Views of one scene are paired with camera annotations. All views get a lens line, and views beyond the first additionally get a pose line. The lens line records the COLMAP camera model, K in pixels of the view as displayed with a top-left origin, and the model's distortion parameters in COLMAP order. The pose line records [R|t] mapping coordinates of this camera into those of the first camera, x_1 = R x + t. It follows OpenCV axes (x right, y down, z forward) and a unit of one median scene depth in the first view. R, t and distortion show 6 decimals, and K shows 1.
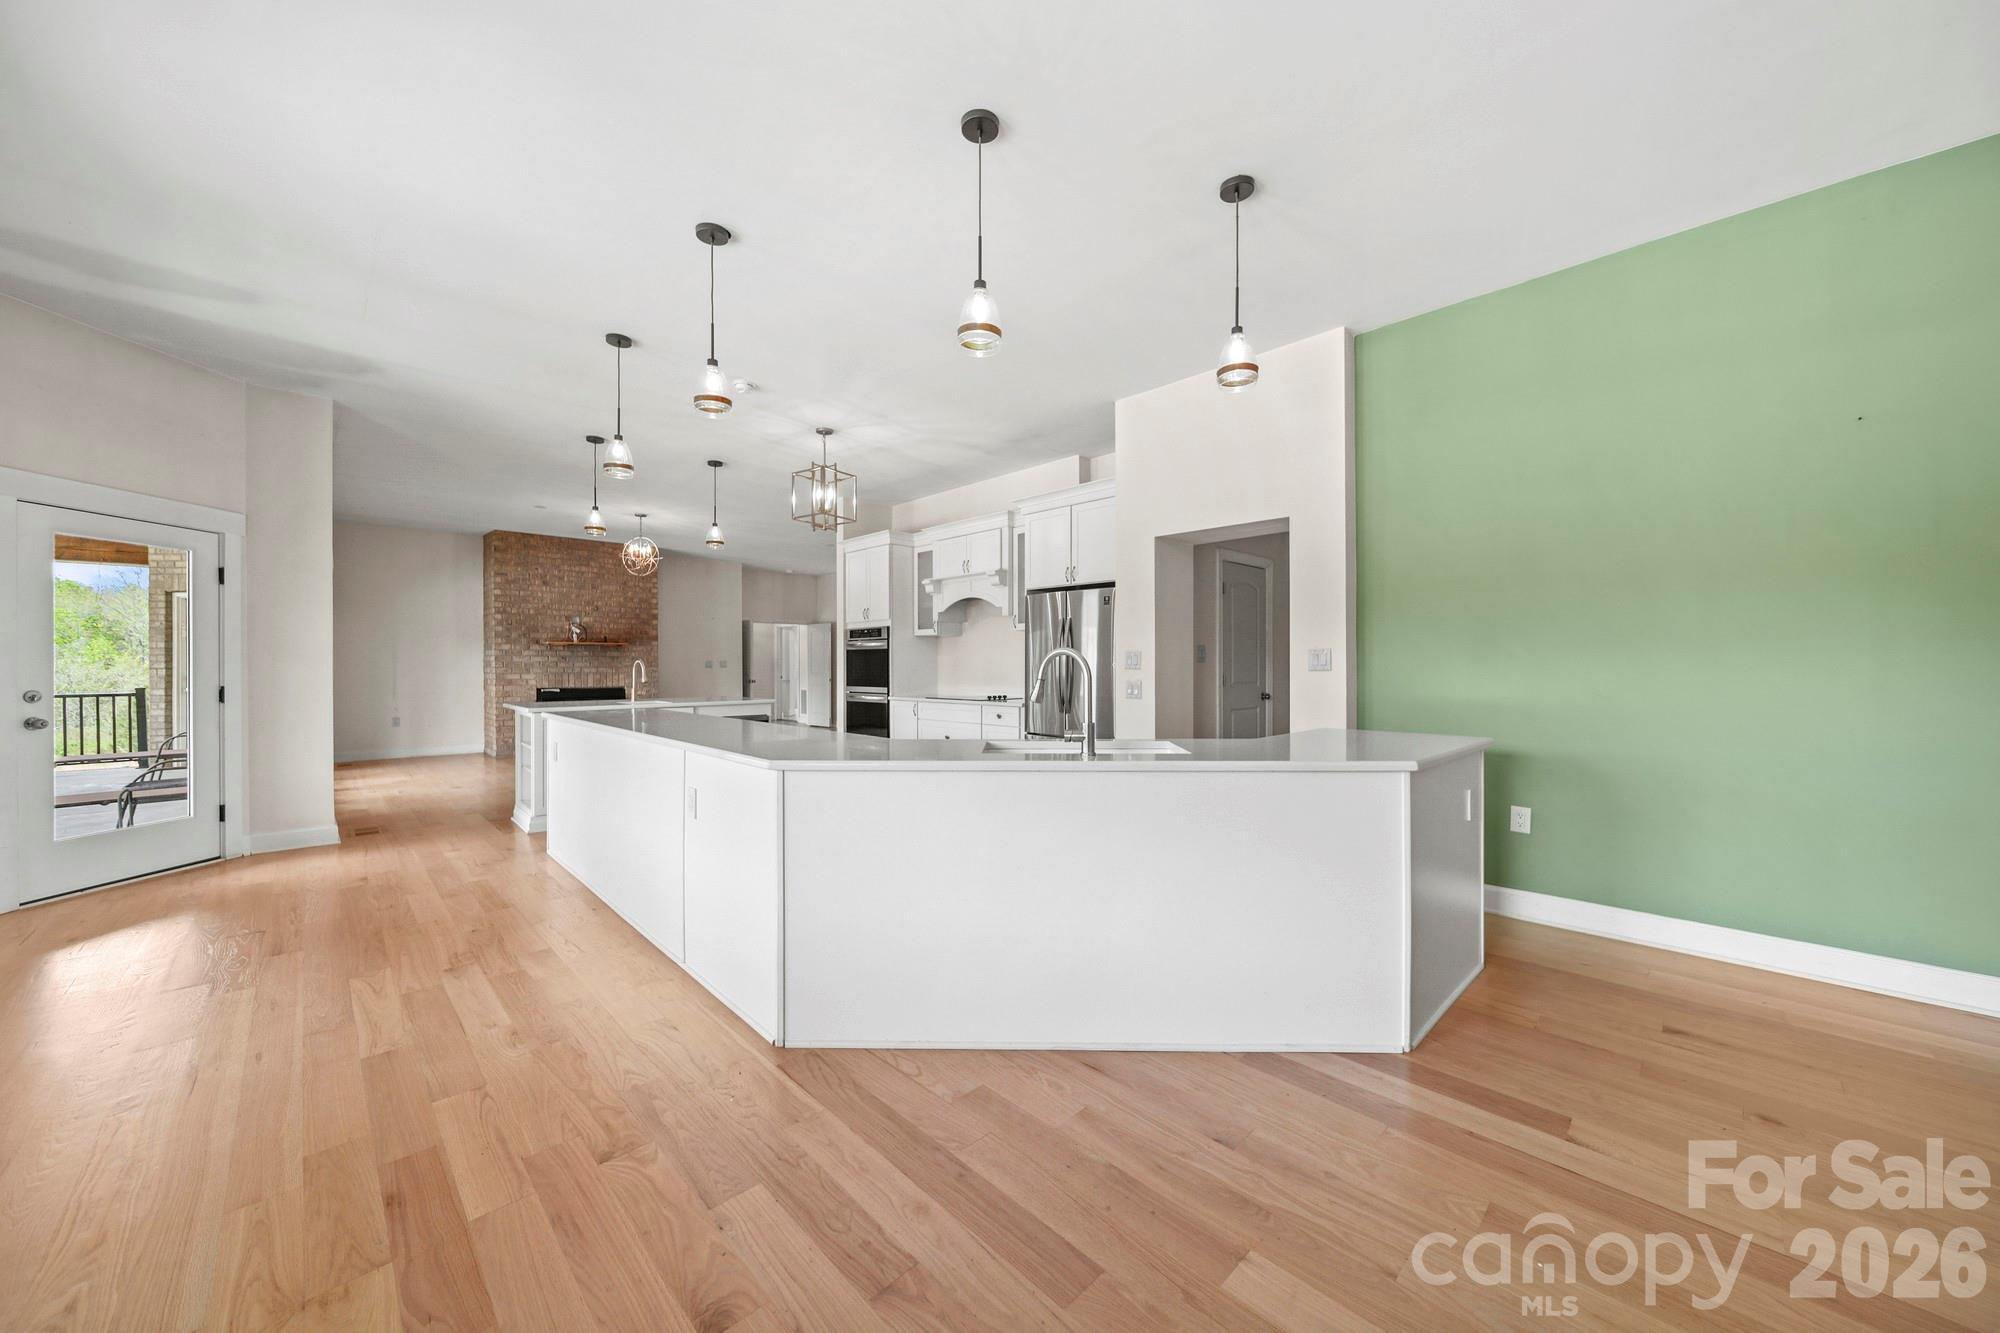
lens RADIAL K [[712.7, 0, 1000.9], [0, 712.7, 661.8], [0, 0, 1]] dist [-0.003307, -0.000407]
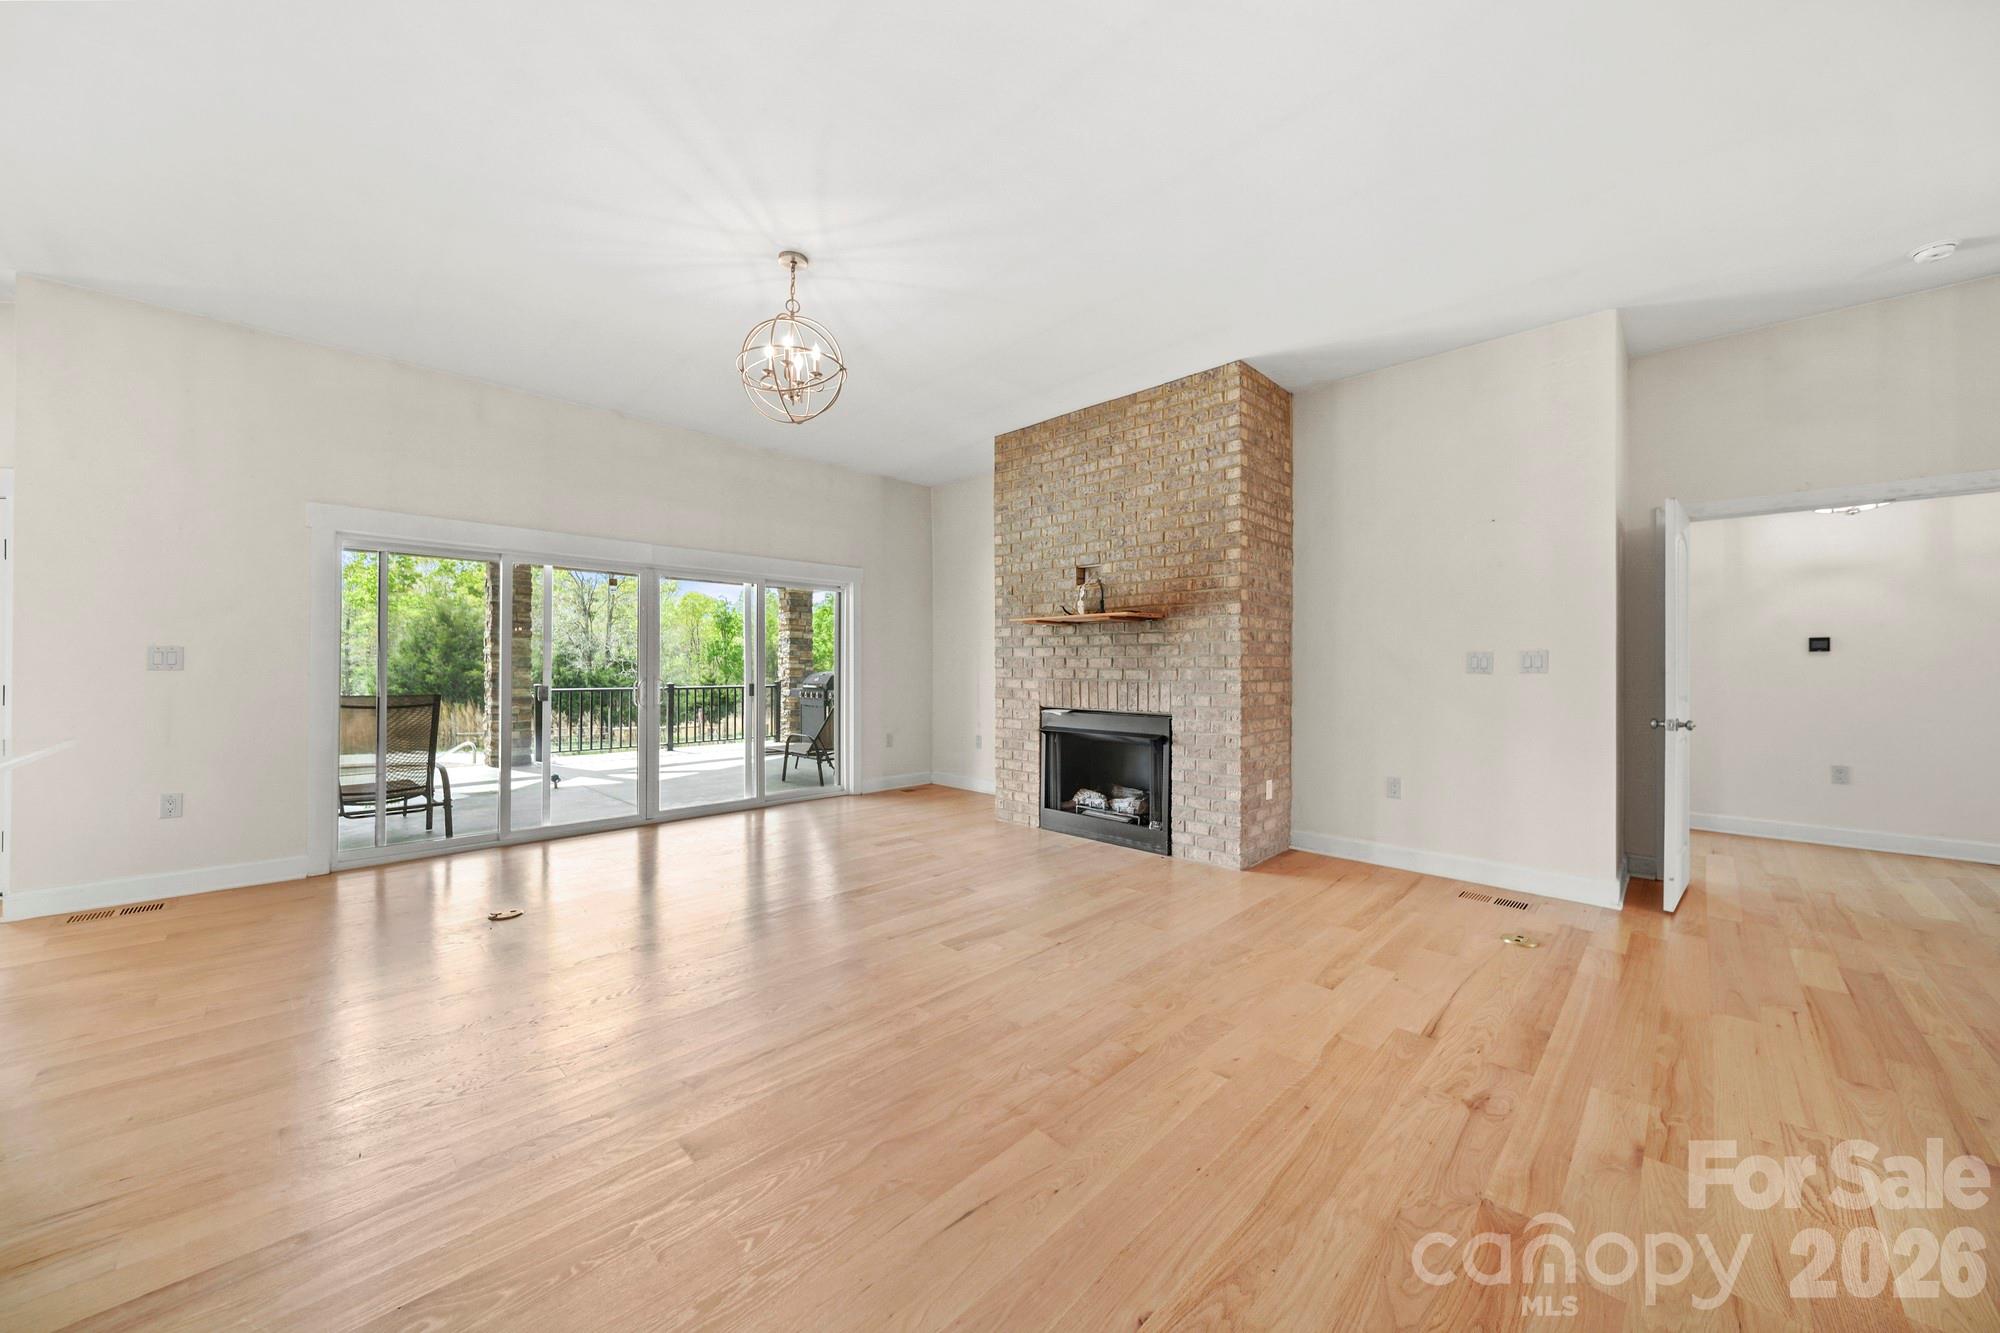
lens RADIAL K [[712.7, 0, 1001.6], [0, 712.7, 662.1], [0, 0, 1]] dist [-0.003307, -0.000407]
pose [[0.033562, -0.003719, -0.999430, -0.109212], [0.001231, 0.999992, -0.003679, 0.005163], [0.999436, -0.001107, 0.033567, 0.925447]]
